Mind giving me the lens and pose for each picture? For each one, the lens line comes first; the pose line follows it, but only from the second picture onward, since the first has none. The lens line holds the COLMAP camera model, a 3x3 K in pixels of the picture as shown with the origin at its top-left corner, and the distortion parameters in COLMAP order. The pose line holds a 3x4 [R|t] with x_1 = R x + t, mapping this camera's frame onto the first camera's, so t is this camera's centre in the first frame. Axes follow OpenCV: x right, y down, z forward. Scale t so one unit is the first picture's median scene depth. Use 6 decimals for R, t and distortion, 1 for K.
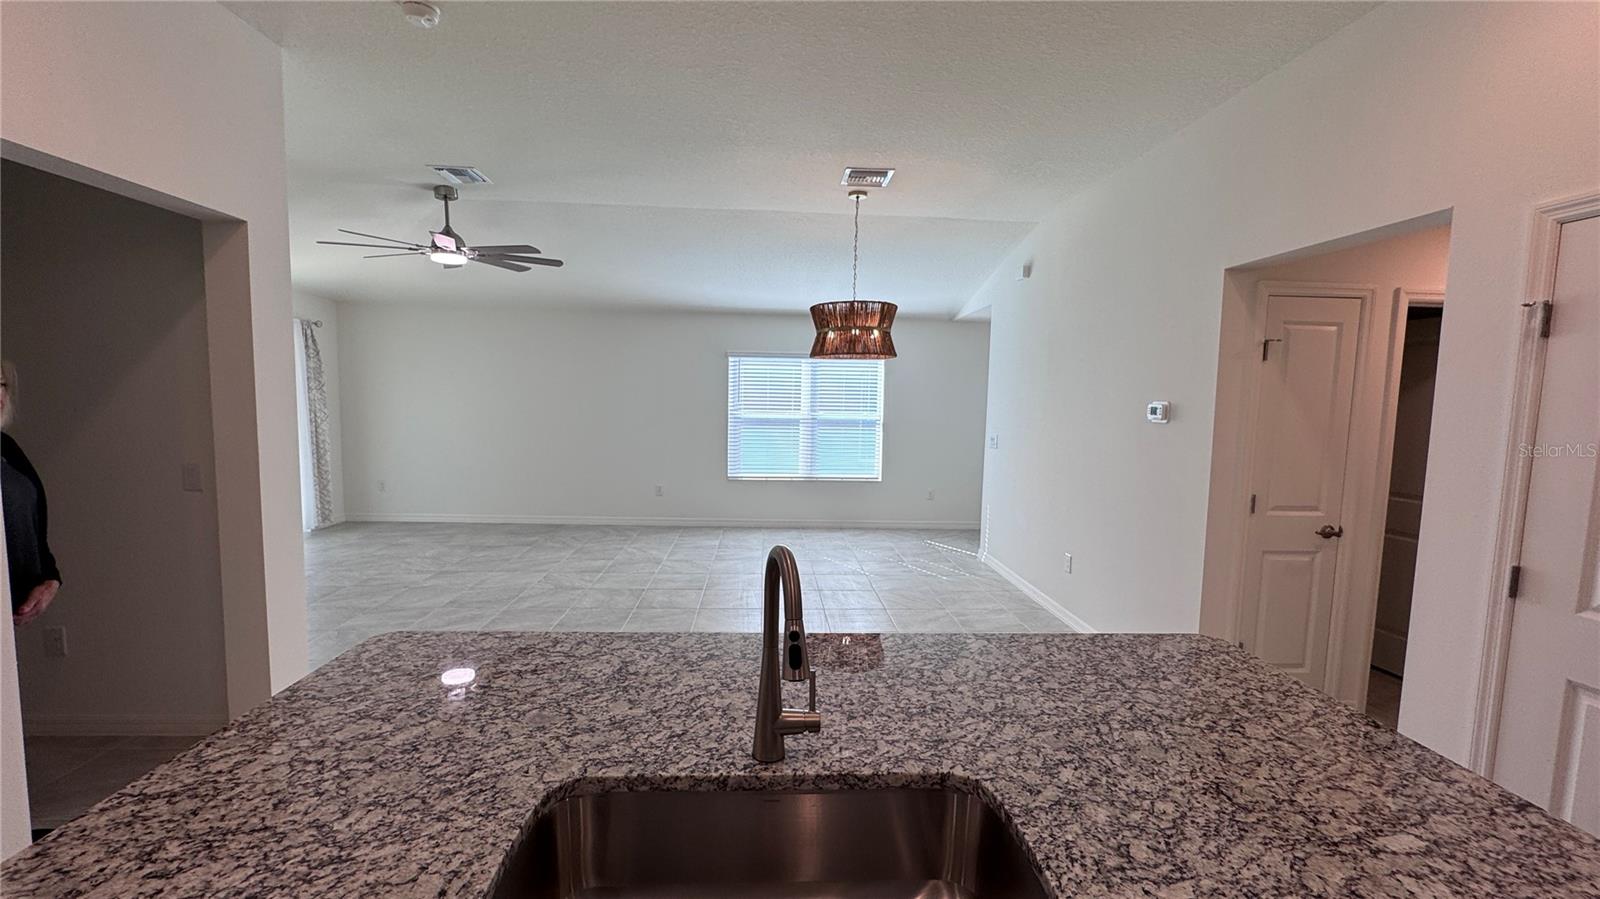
lens RADIAL K [[638.4, 0, 798.3], [0, 638.4, 452.7], [0, 0, 1]] dist [-0.003063, -0.000328]
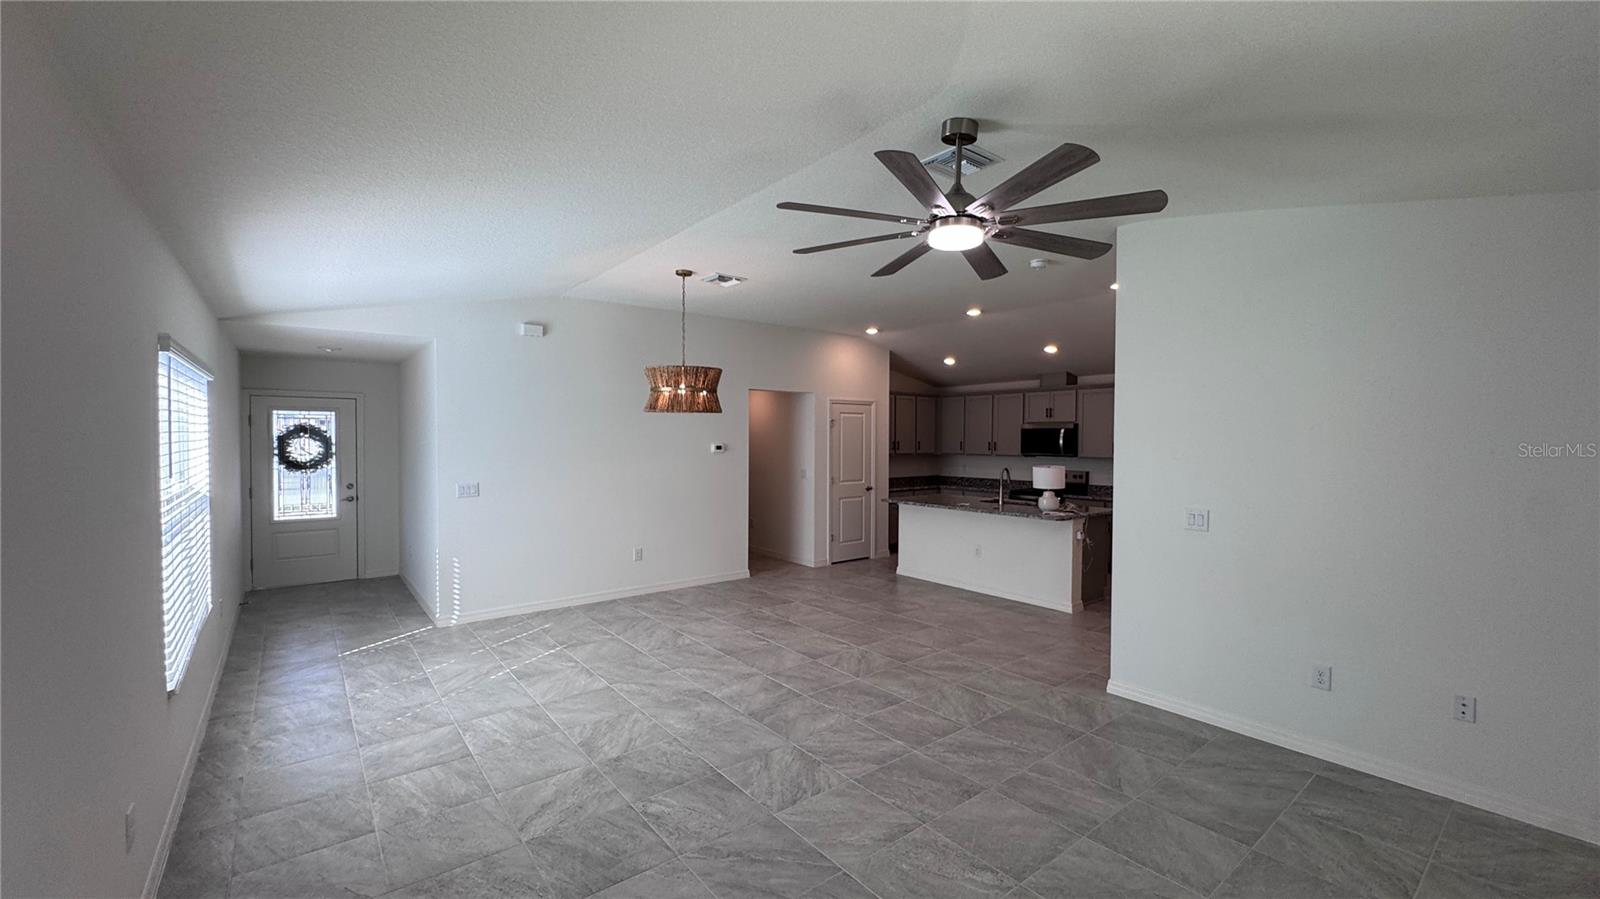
lens RADIAL K [[638.4, 0, 798.3], [0, 638.4, 452.7], [0, 0, 1]] dist [-0.003063, -0.000328]
pose [[-0.573798, -0.043729, 0.817829, -3.097708], [0.058215, 0.993870, 0.093986, -0.555848], [-0.816926, 0.101538, -0.567735, 4.773609]]
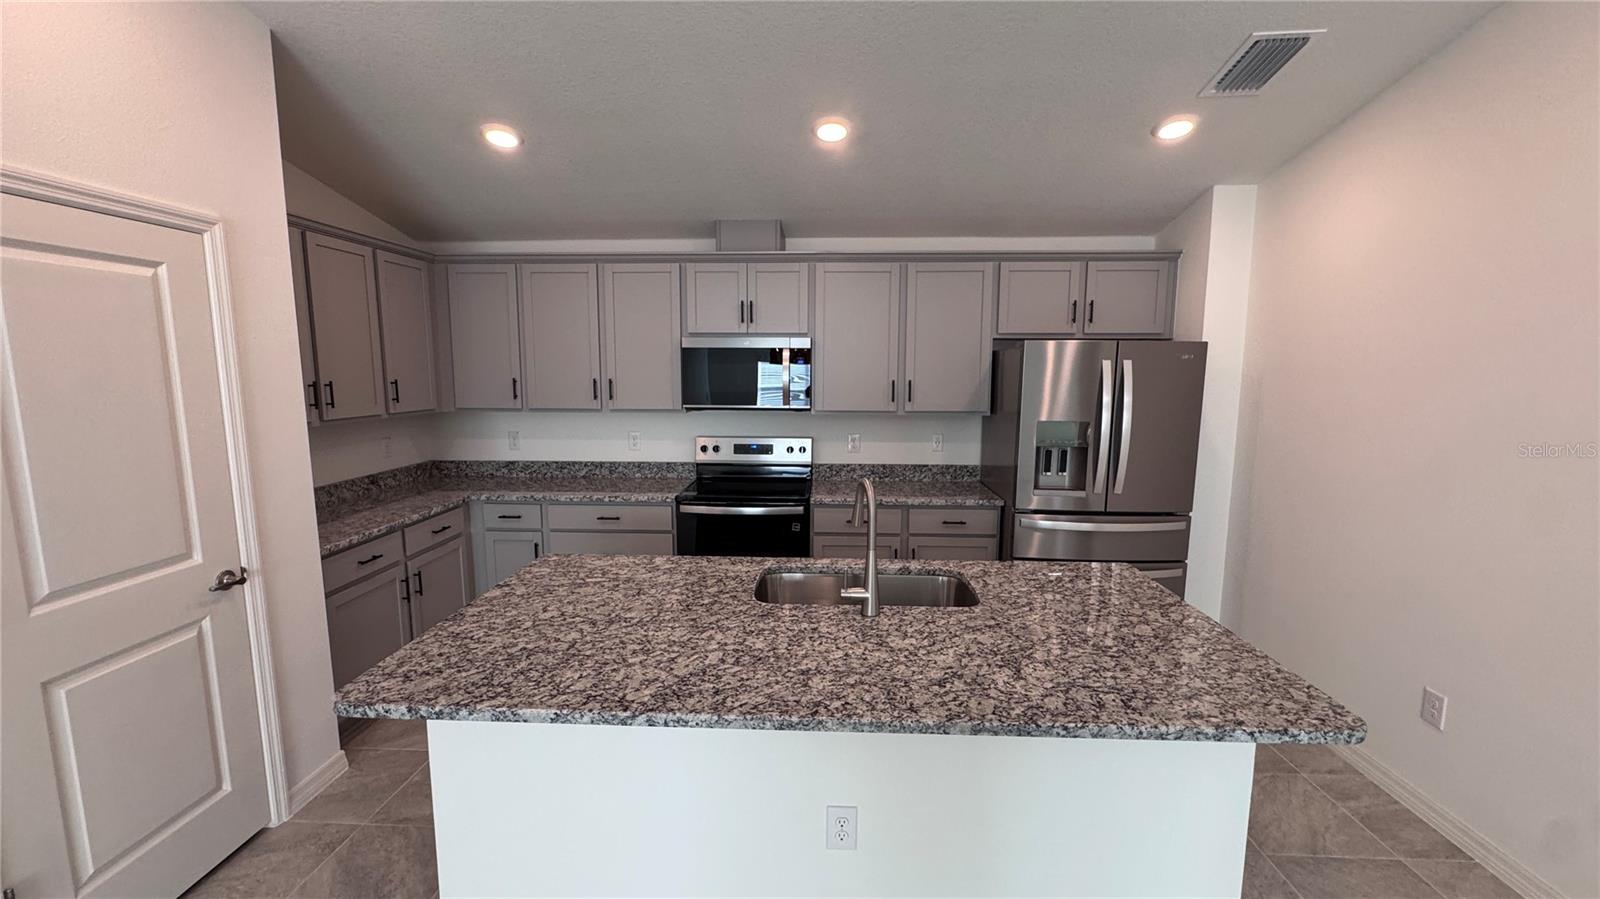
lens RADIAL K [[638.4, 0, 798.3], [0, 638.4, 452.7], [0, 0, 1]] dist [-0.003063, -0.000328]
pose [[-0.994567, -0.039767, 0.096205, -0.001800], [-0.017152, 0.974128, 0.225345, -0.258360], [-0.102677, 0.222471, -0.969517, 2.066430]]
